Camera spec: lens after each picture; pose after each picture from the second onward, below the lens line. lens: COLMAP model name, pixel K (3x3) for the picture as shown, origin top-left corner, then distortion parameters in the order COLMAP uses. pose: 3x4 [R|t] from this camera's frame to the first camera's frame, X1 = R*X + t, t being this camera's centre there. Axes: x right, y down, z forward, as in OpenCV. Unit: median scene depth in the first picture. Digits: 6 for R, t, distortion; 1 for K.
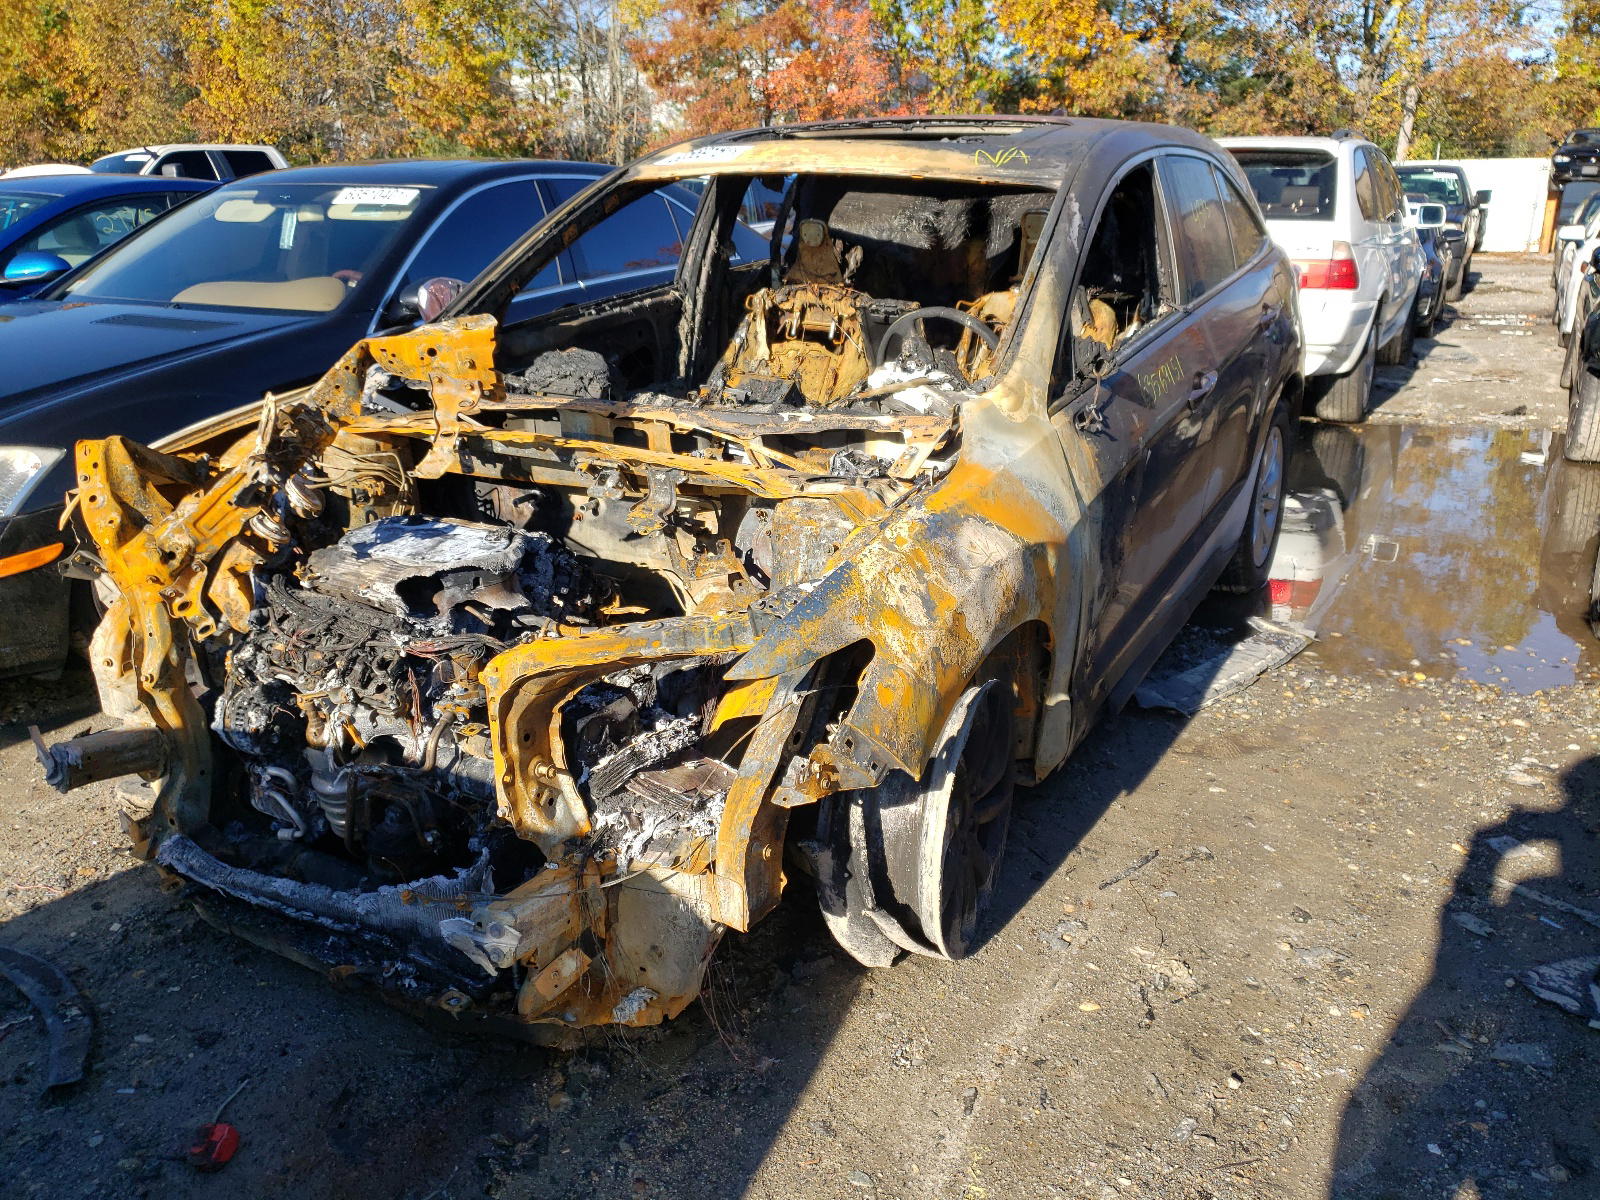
lens RADIAL K [[1219.9, 0, 798.5], [0, 1219.9, 601.5], [0, 0, 1]] dist [0.009567, -0.005397]
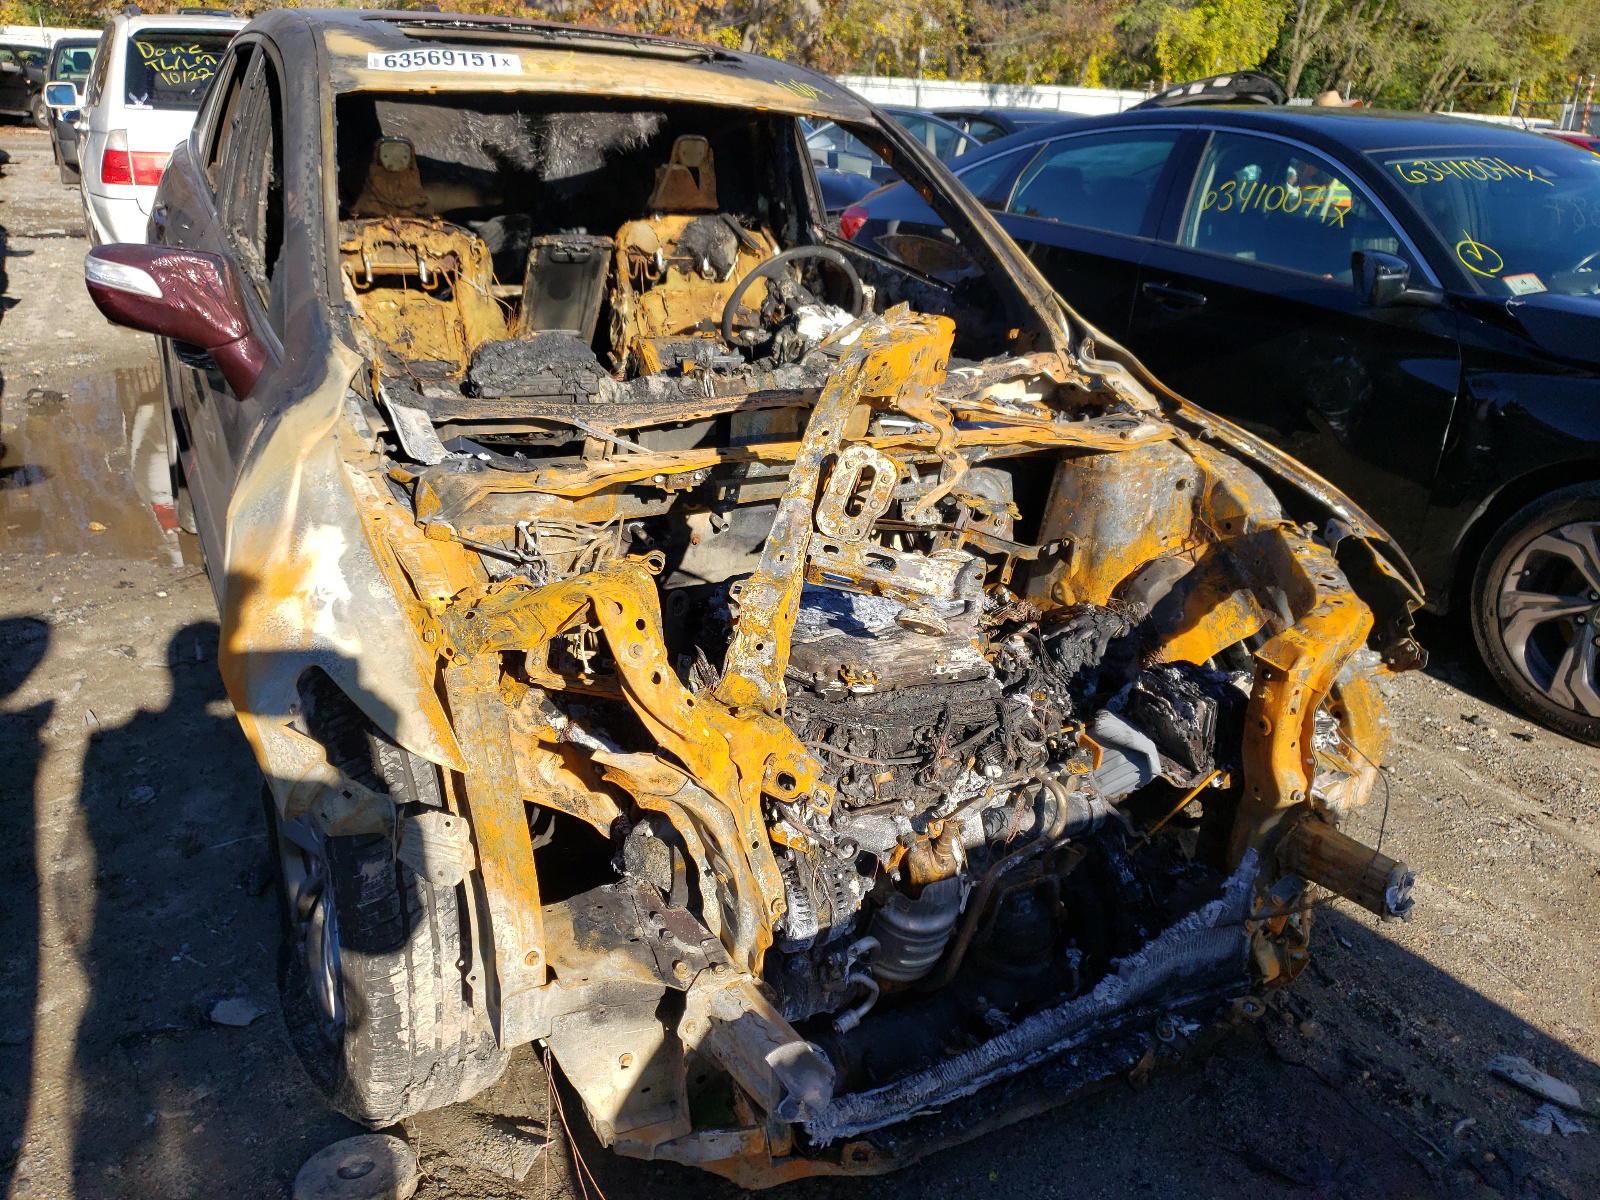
lens RADIAL K [[1209.6, 0, 799.4], [0, 1209.6, 618.9], [0, 0, 1]] dist [-0.004452, 0.014951]
pose [[0.507950, -0.318274, 0.800430, -0.594270], [0.215806, 0.946620, 0.239453, -0.144543], [-0.833915, 0.051108, 0.549522, 0.352364]]
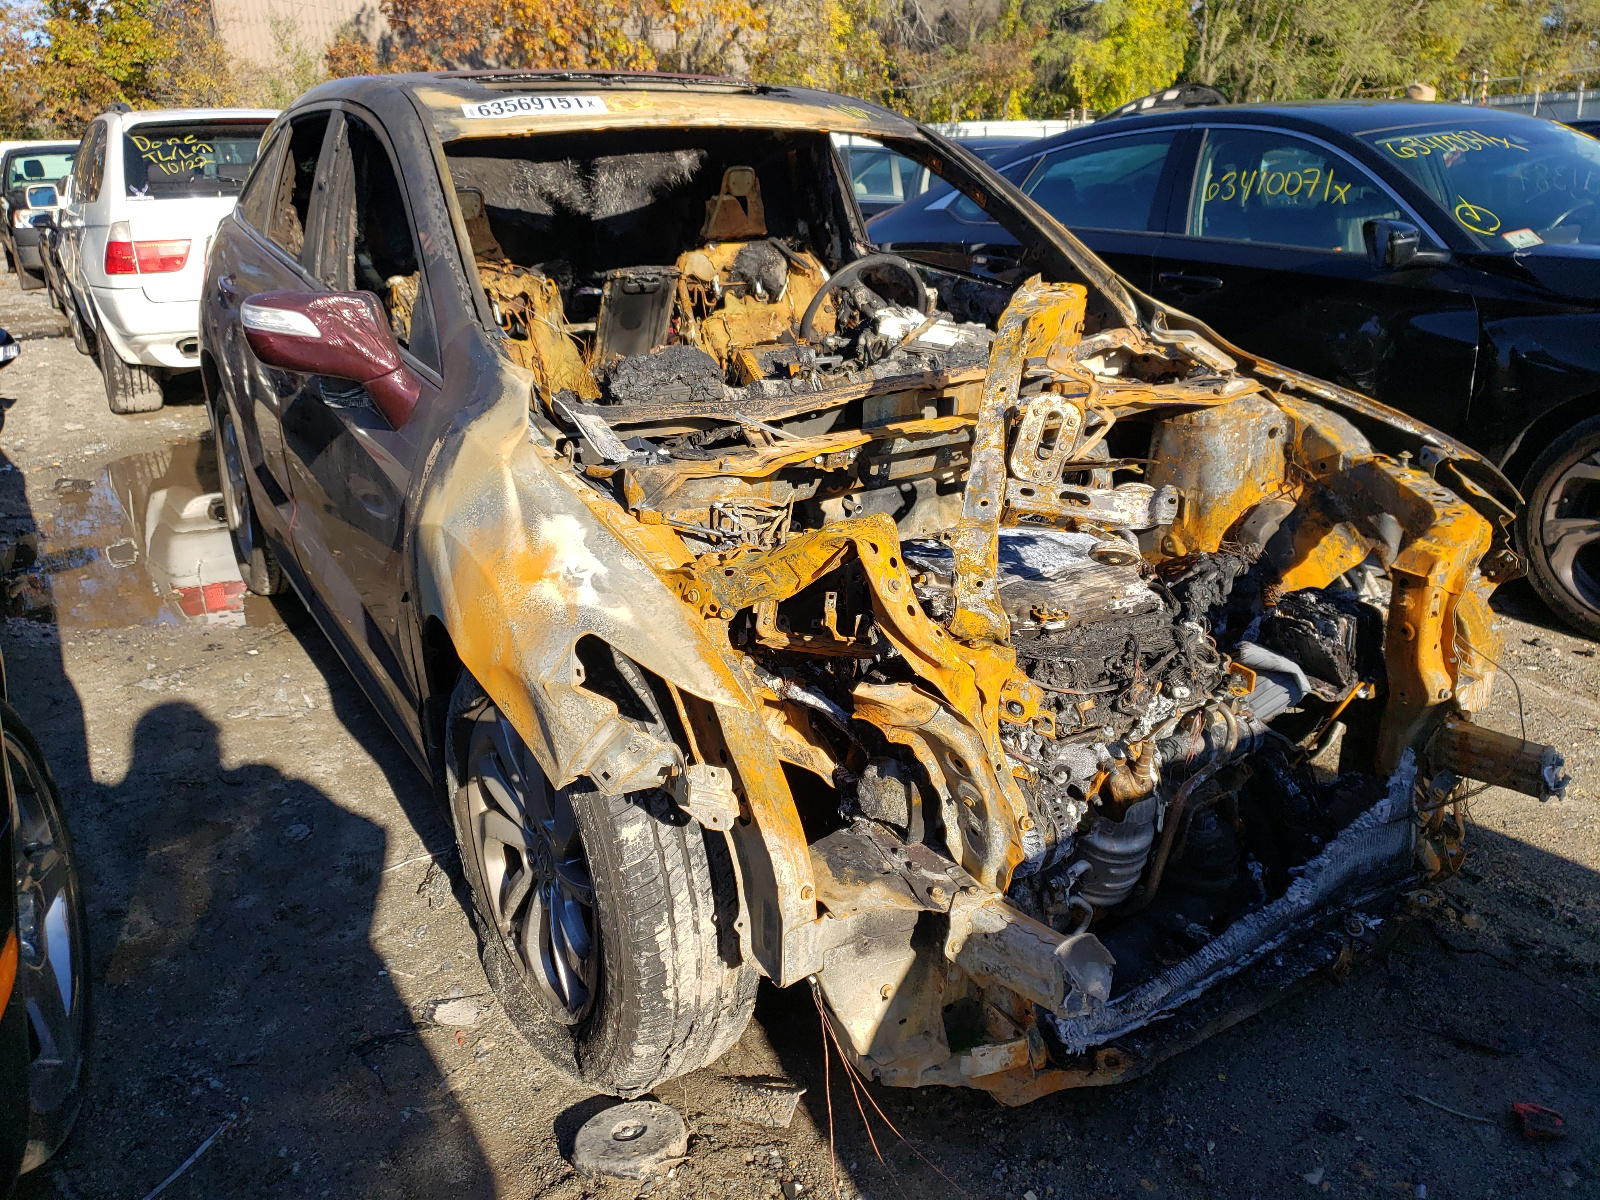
lens RADIAL K [[1219.9, 0, 798.5], [0, 1219.9, 601.5], [0, 0, 1]] dist [0.009567, -0.005397]
pose [[0.440678, -0.316276, 0.840103, -0.688632], [0.298588, 0.934230, 0.195087, -0.141256], [-0.846551, 0.164874, 0.506131, 0.424784]]
